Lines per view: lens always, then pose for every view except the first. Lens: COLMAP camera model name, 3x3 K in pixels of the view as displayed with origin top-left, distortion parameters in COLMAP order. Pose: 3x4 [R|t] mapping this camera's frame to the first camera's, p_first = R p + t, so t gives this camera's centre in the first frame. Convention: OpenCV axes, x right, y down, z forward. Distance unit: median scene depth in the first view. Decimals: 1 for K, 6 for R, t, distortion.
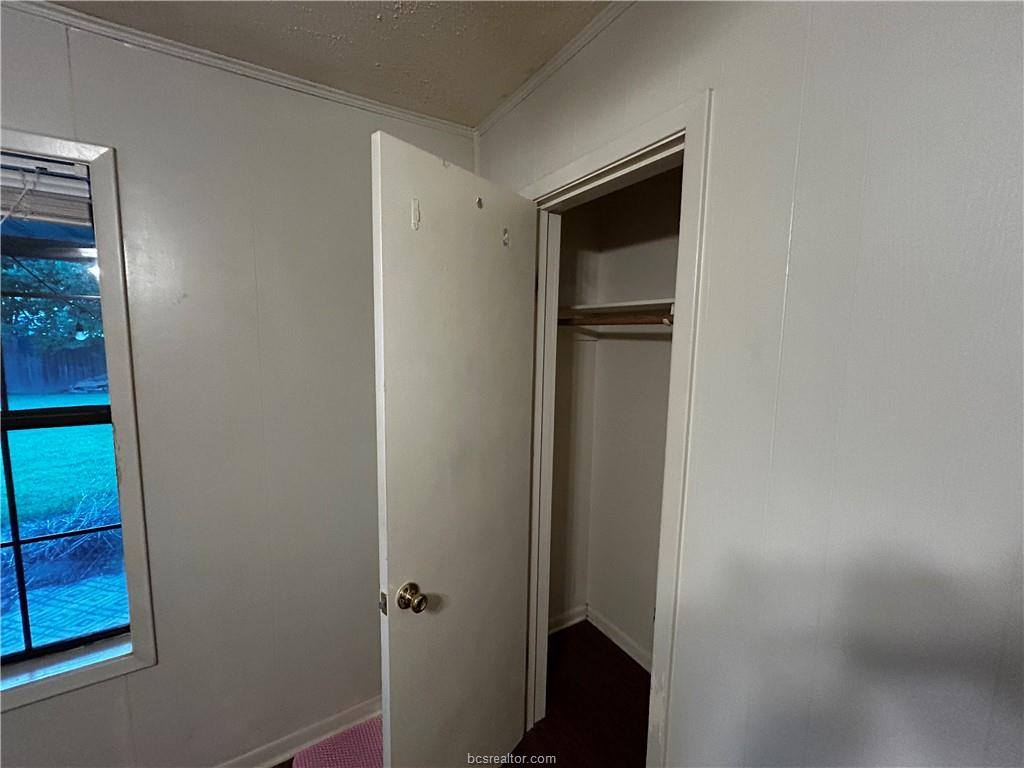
lens RADIAL K [[411.8, 0, 513.1], [0, 411.8, 383.8], [0, 0, 1]] dist [0.000575, 0.000109]
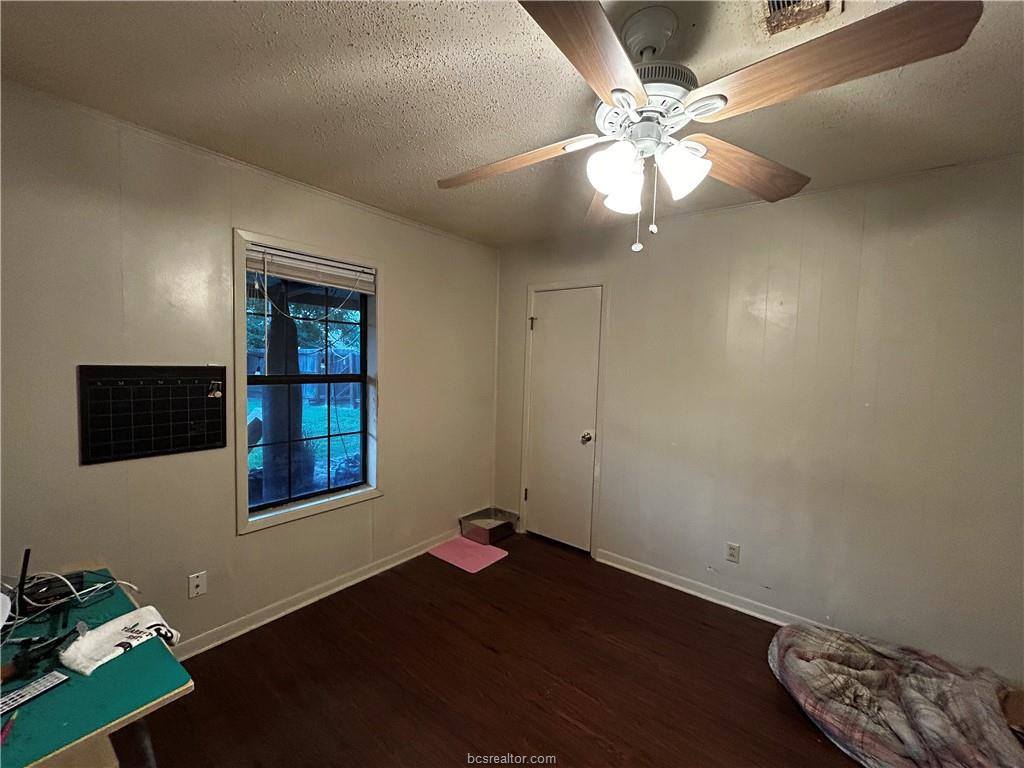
lens RADIAL K [[411.8, 0, 513.1], [0, 411.8, 383.8], [0, 0, 1]] dist [0.000575, 0.000109]
pose [[0.936323, -0.011348, 0.350958, -1.059952], [0.027371, 0.998795, -0.040728, 0.228428], [-0.350073, 0.047740, 0.935505, -1.358480]]
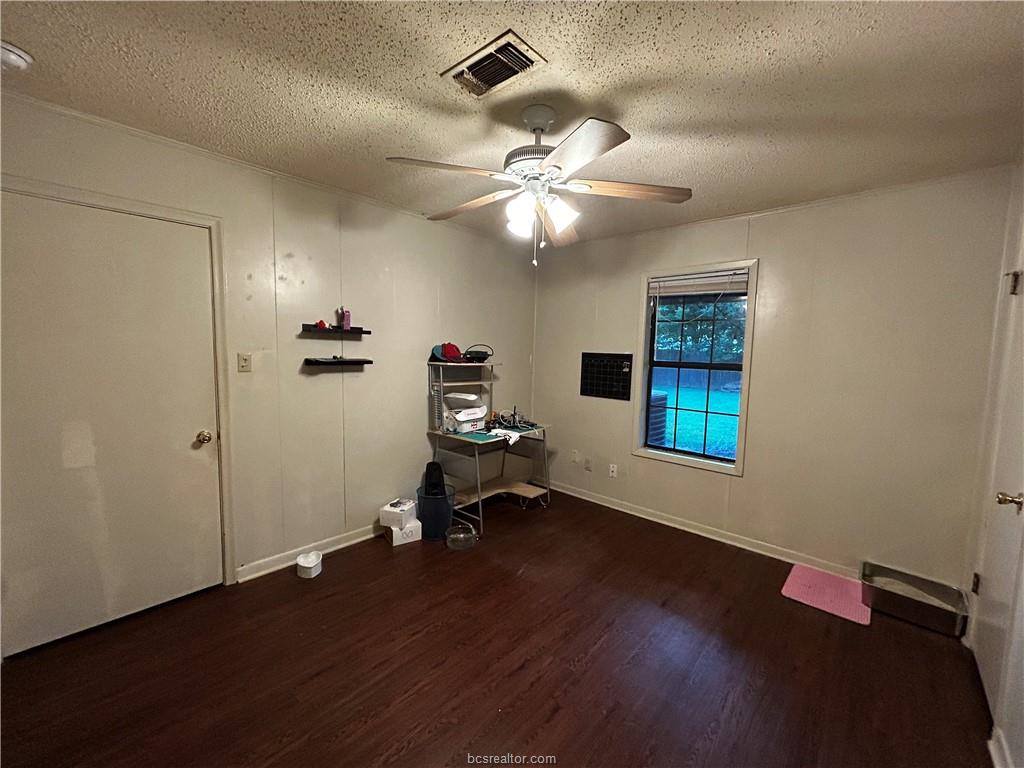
lens RADIAL K [[411.8, 0, 513.1], [0, 411.8, 383.8], [0, 0, 1]] dist [0.000575, 0.000109]
pose [[0.277848, 0.076135, -0.957603, 1.010631], [-0.121379, 0.991647, 0.043623, 0.240820], [0.952926, 0.104112, 0.284769, -0.995419]]
